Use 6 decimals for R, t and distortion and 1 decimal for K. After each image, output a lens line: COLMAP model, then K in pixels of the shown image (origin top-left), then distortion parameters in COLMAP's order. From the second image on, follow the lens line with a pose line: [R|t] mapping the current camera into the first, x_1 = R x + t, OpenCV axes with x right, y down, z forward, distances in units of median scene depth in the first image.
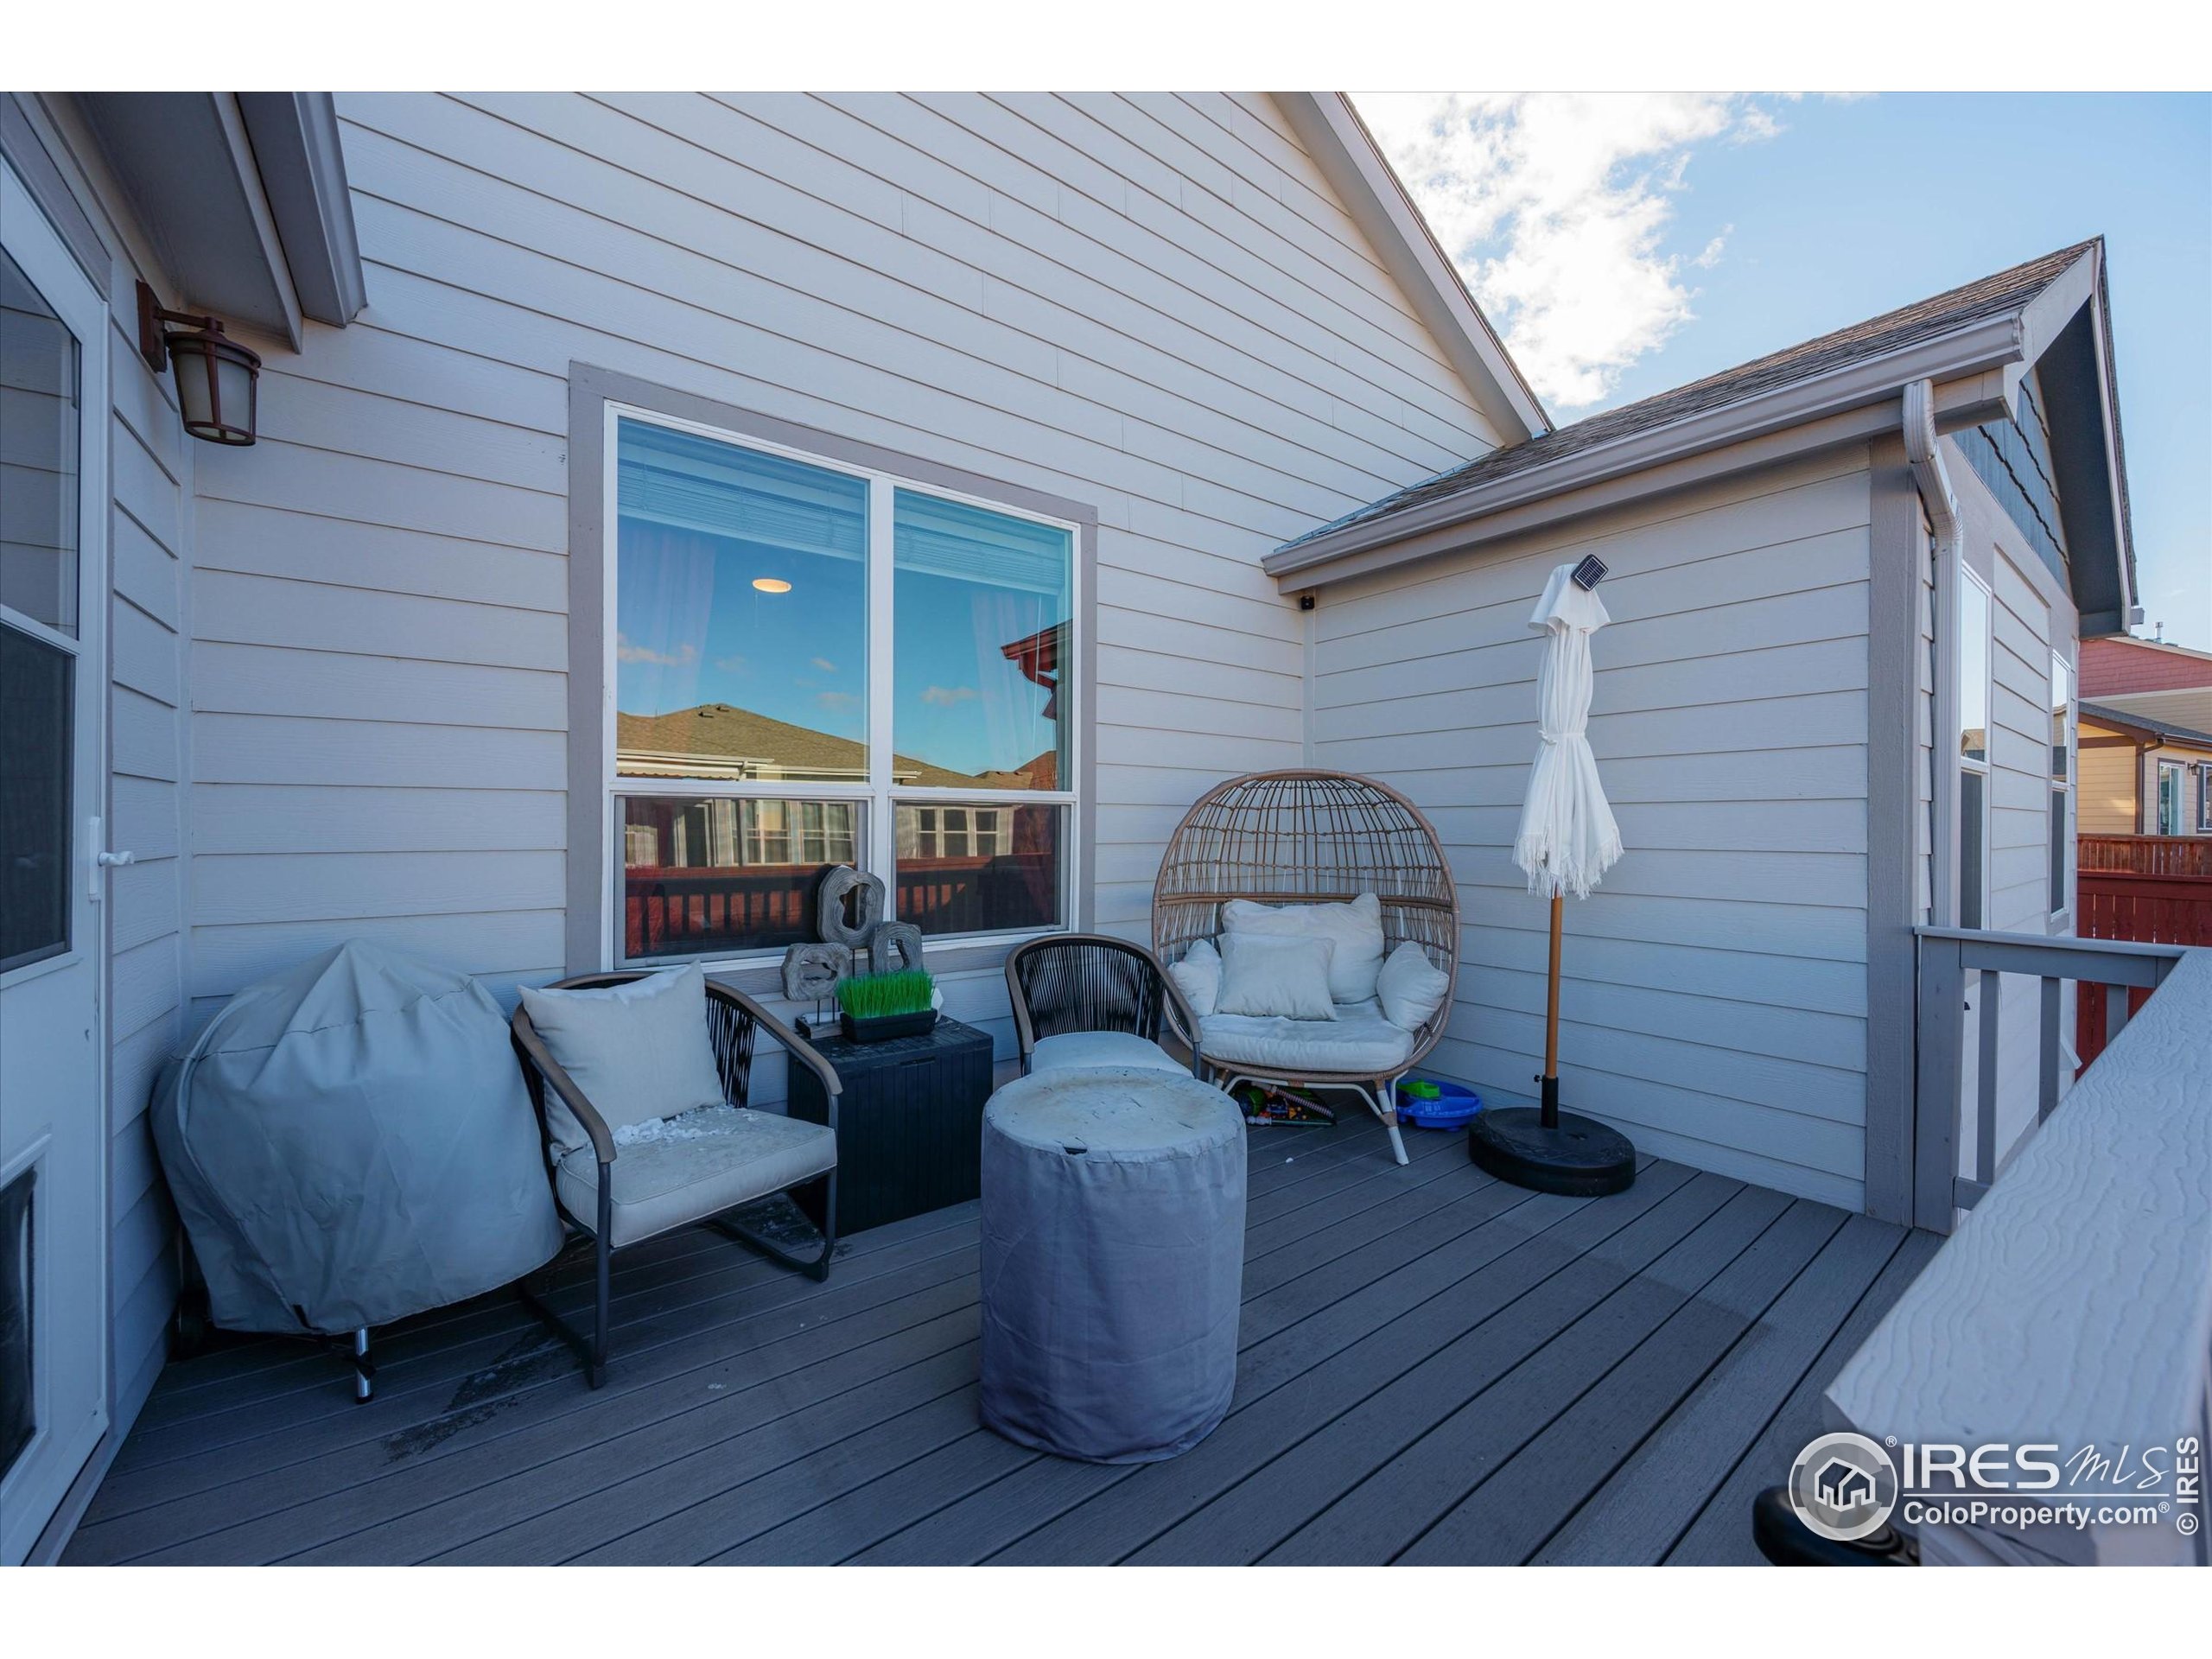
lens RADIAL K [[856.3, 0, 1100.6], [0, 856.3, 822.3], [0, 0, 1]] dist [0.000233, -0.000186]
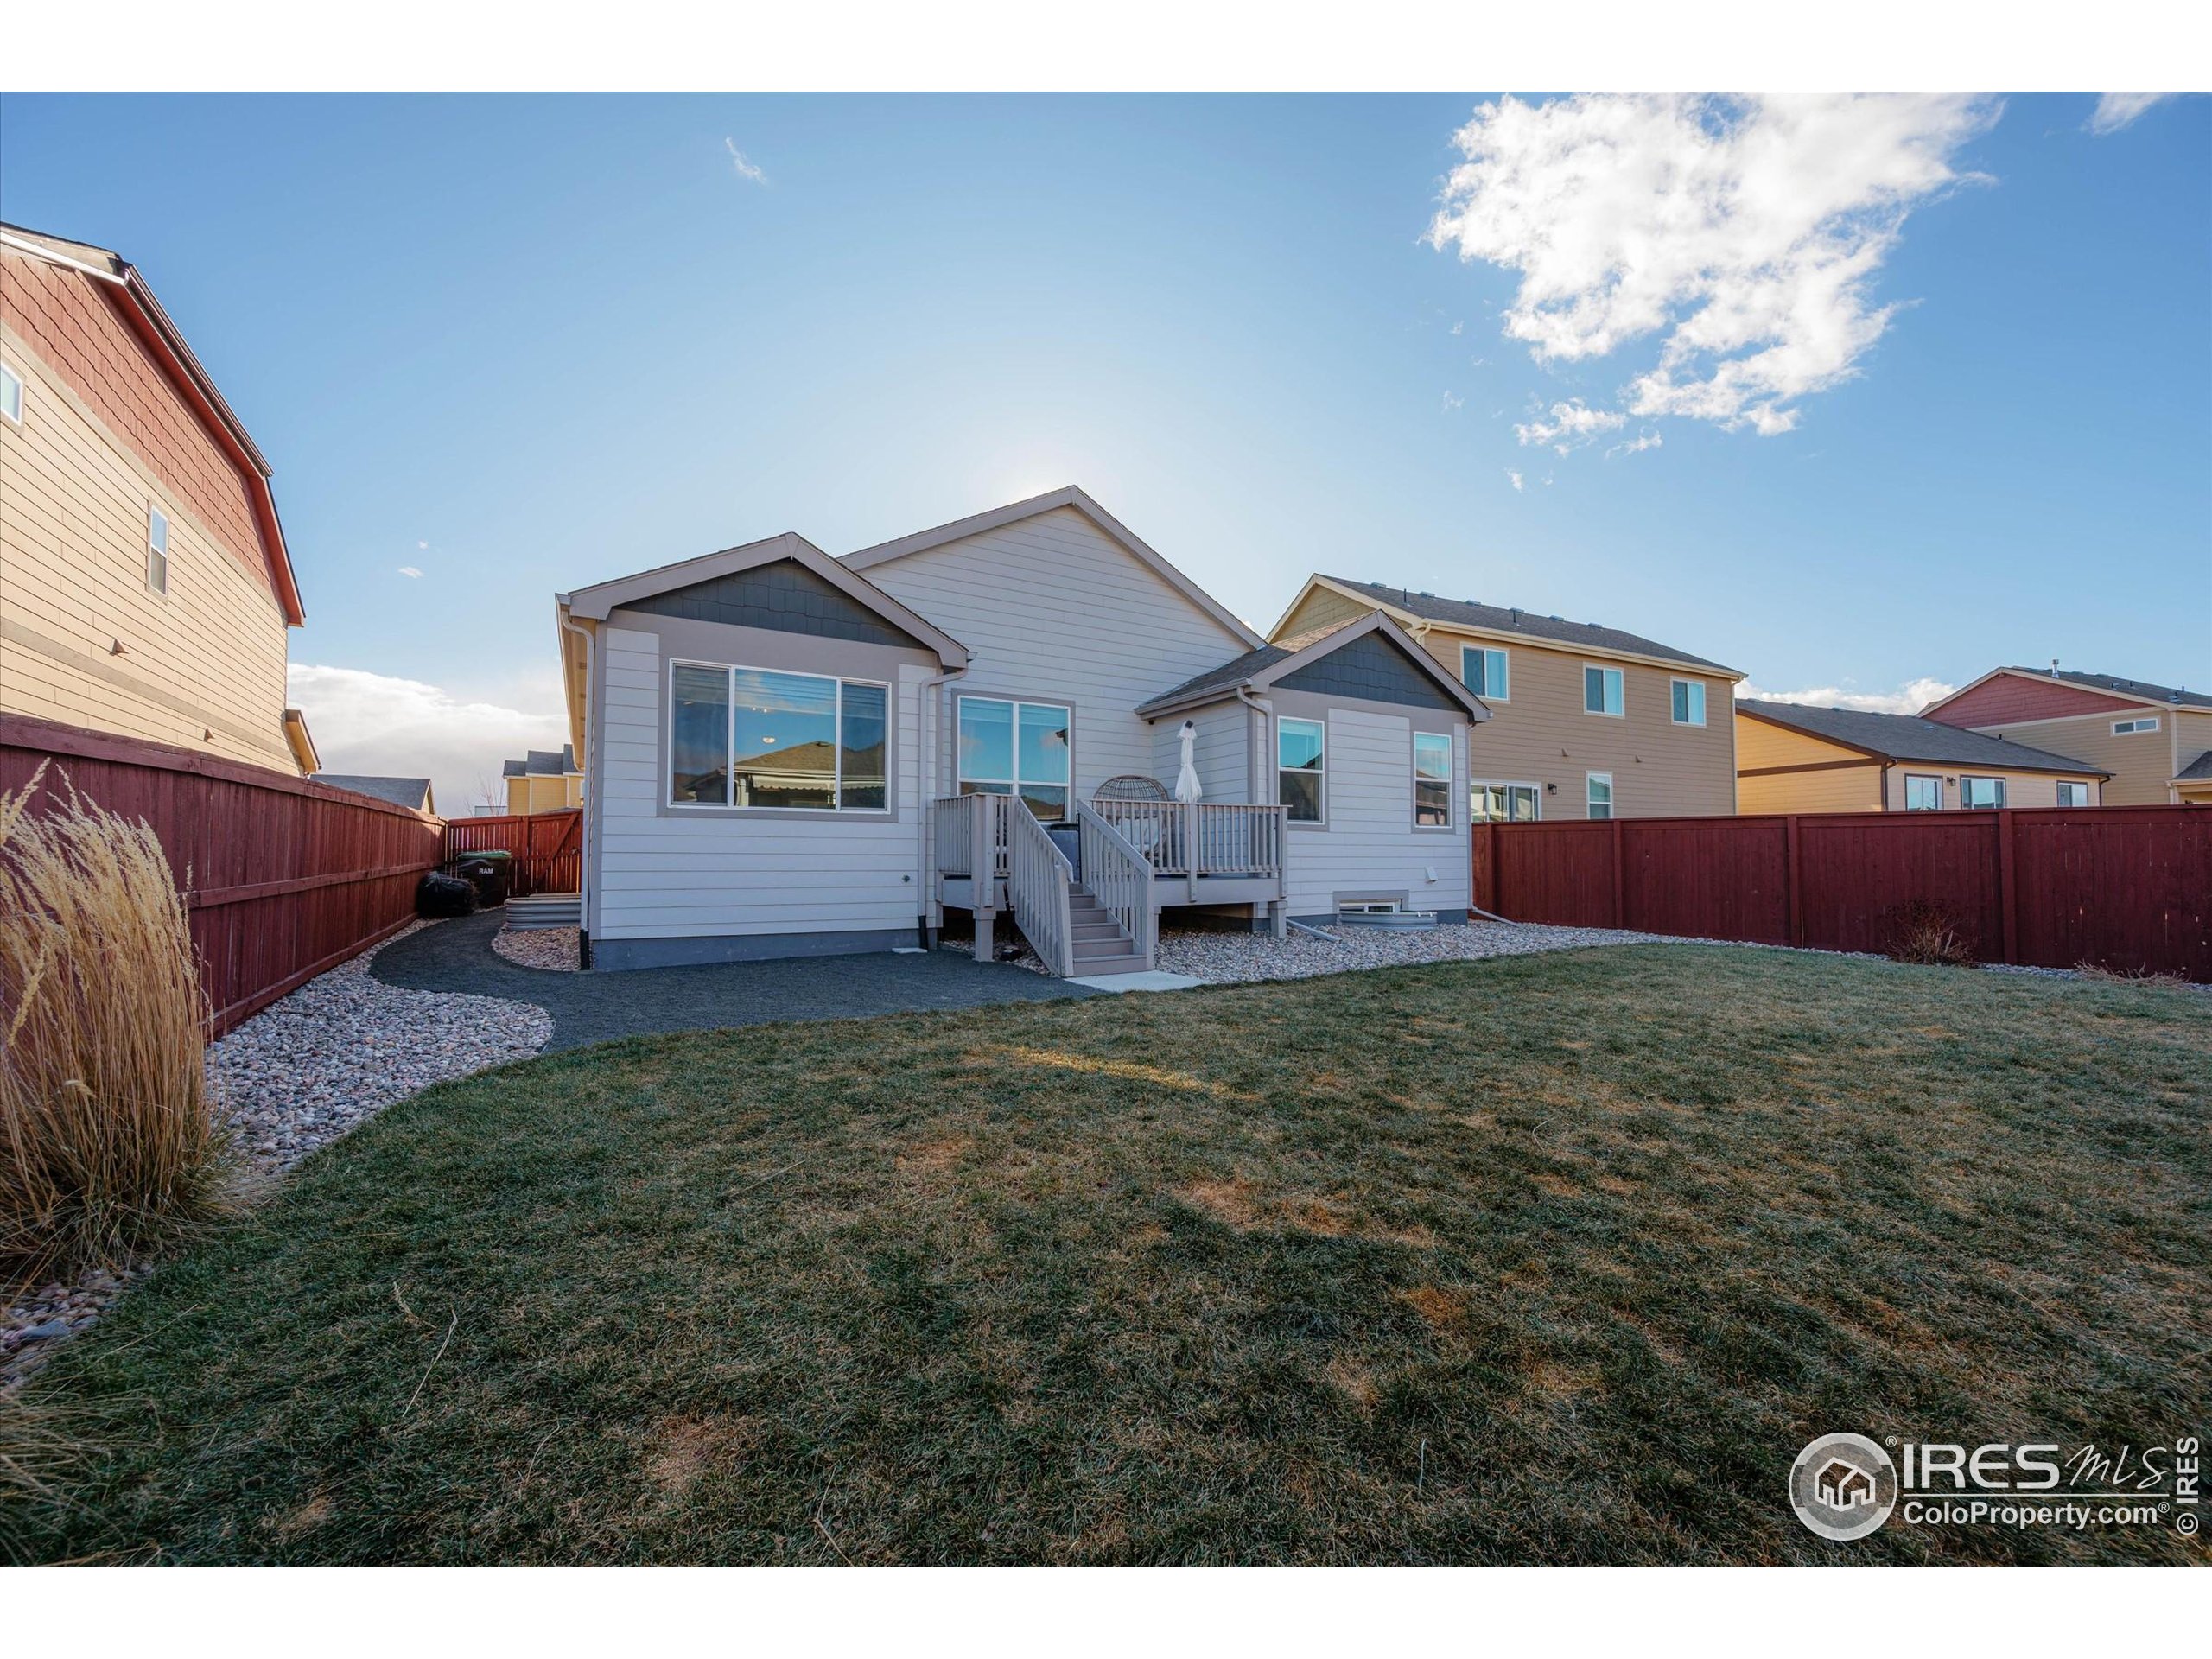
lens RADIAL K [[856.3, 0, 1110.9], [0, 856.3, 853.6], [0, 0, 1]] dist [0.000233, -0.000186]
pose [[0.995640, -0.007964, -0.092941, 0.425475], [0.007168, 0.999935, -0.008894, 0.260286], [0.093006, 0.008189, 0.995632, -2.266243]]
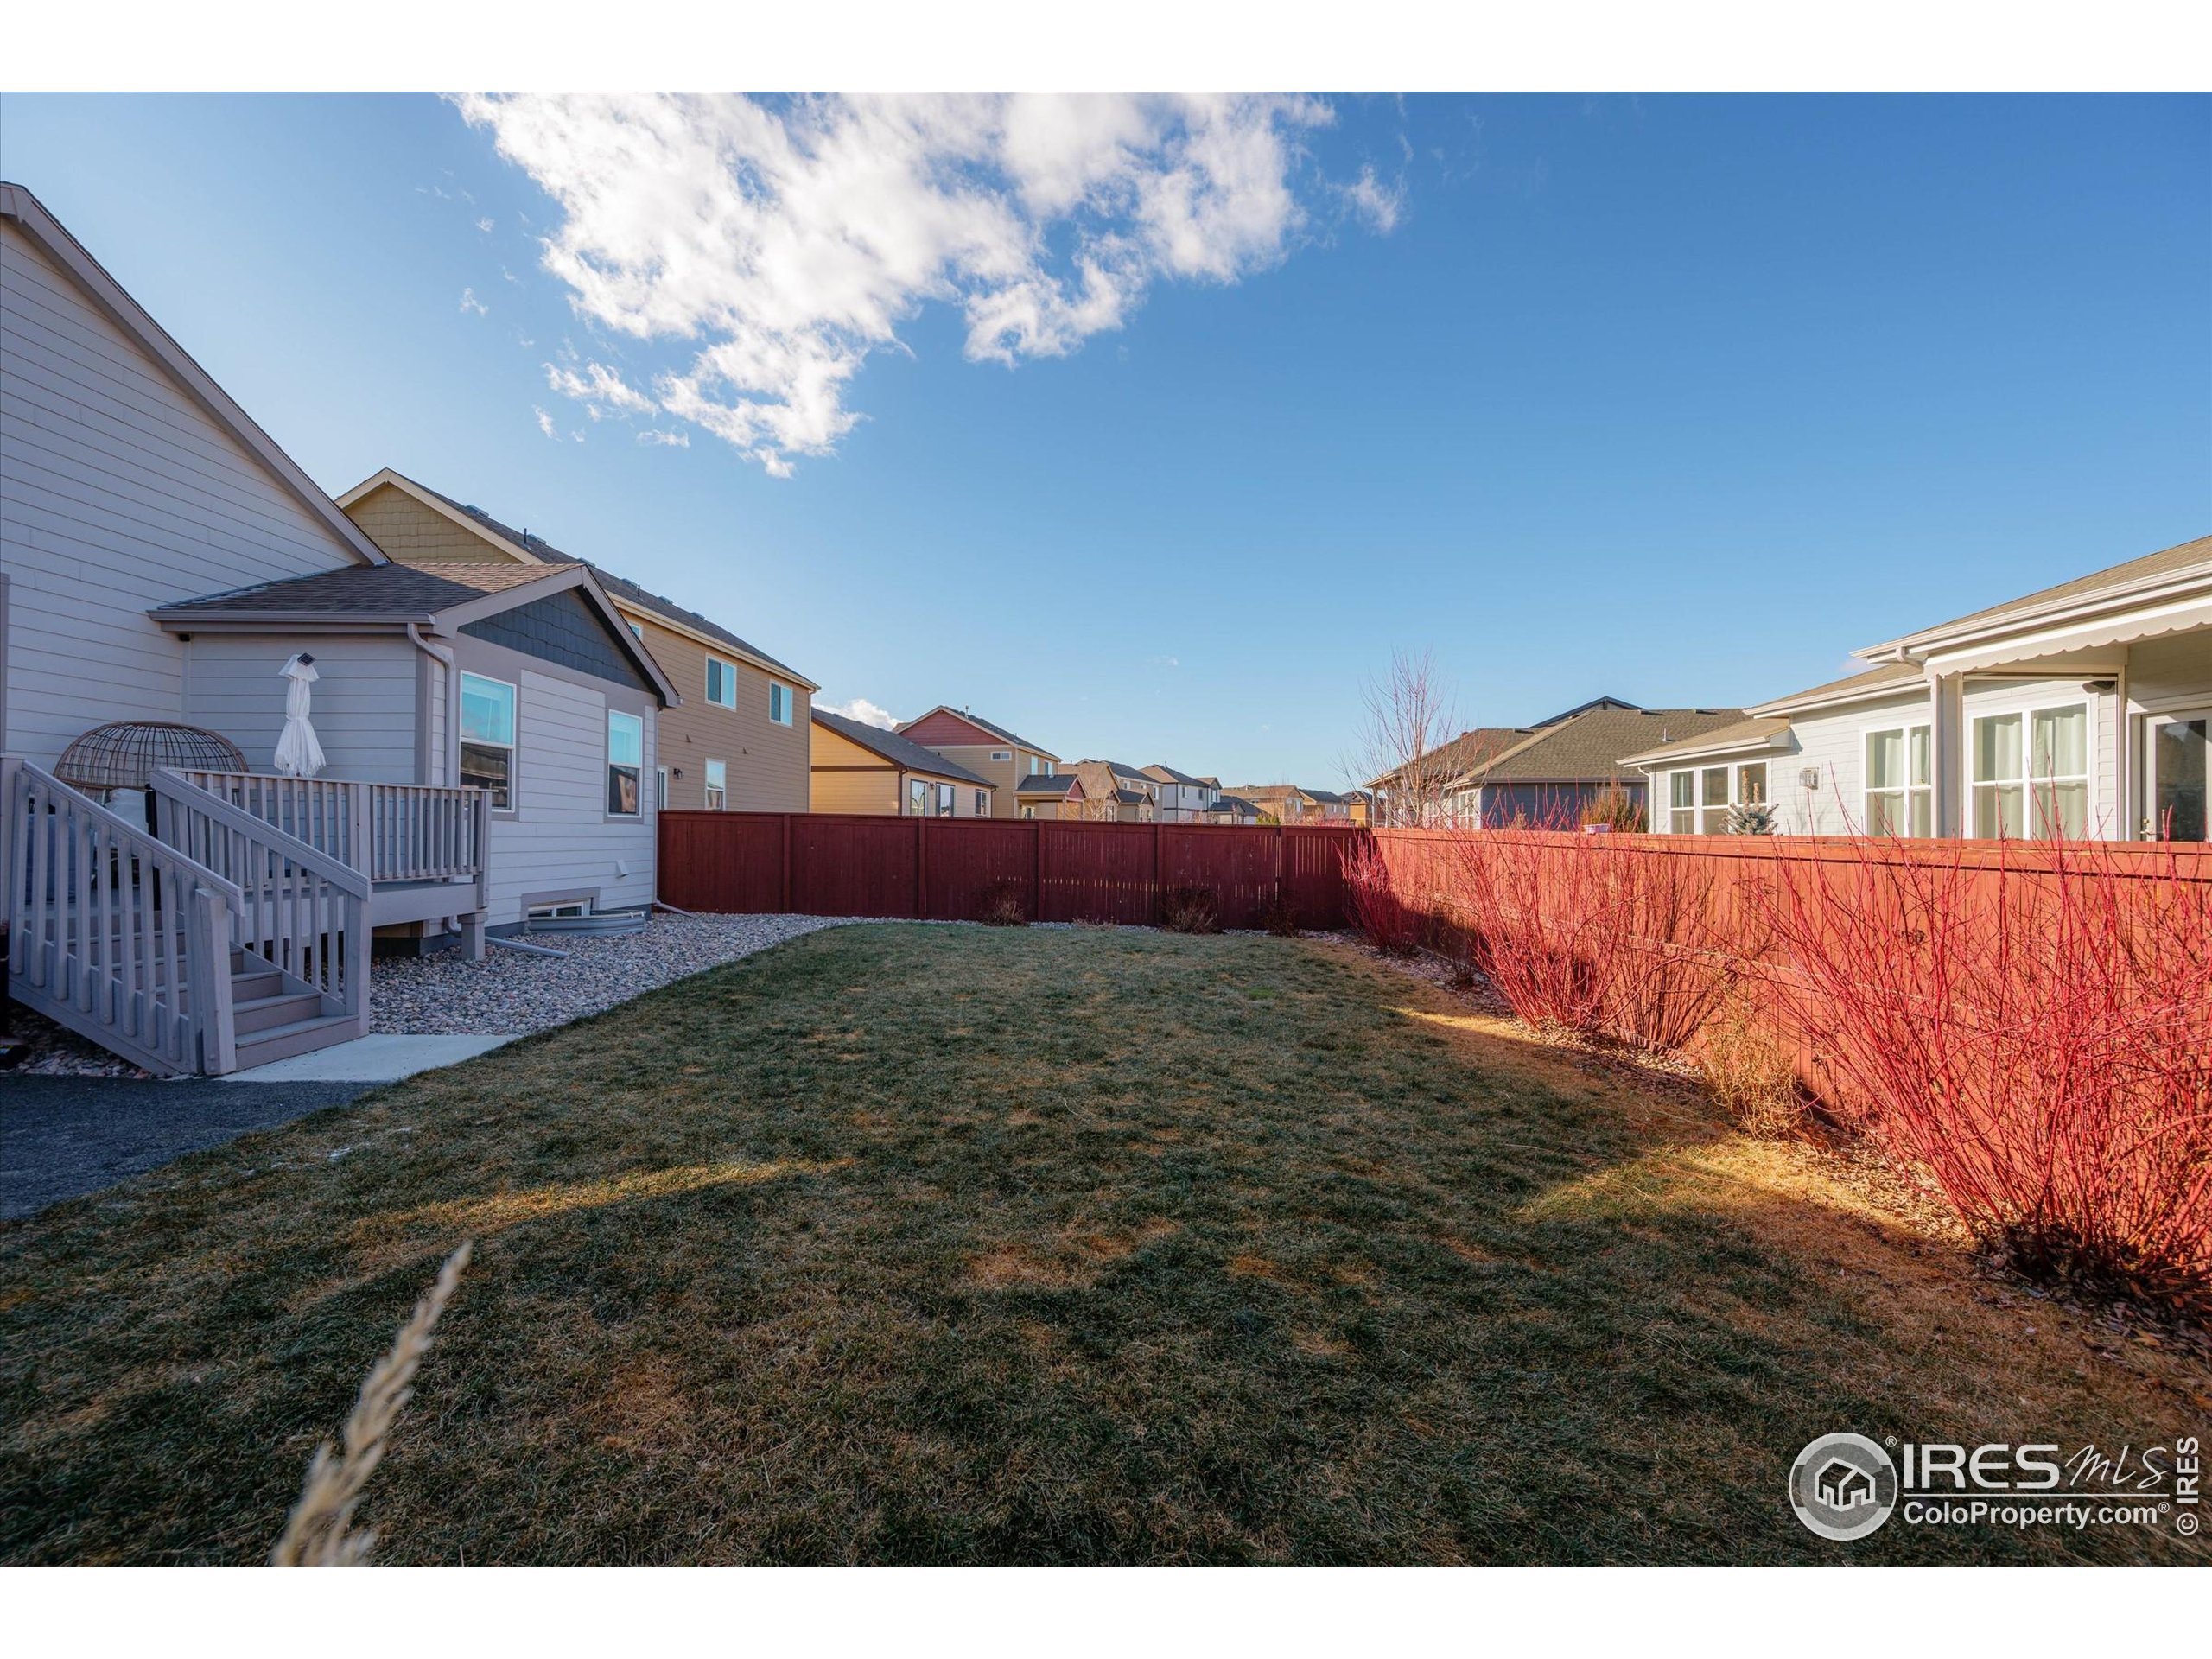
lens RADIAL K [[856.3, 0, 1102.2], [0, 856.3, 824.4], [0, 0, 1]] dist [0.000233, -0.000186]
pose [[0.584095, 0.010842, 0.811613, -0.118200], [-0.004537, 0.999939, -0.010092, 0.186513], [-0.811673, 0.002212, 0.584108, -1.975879]]
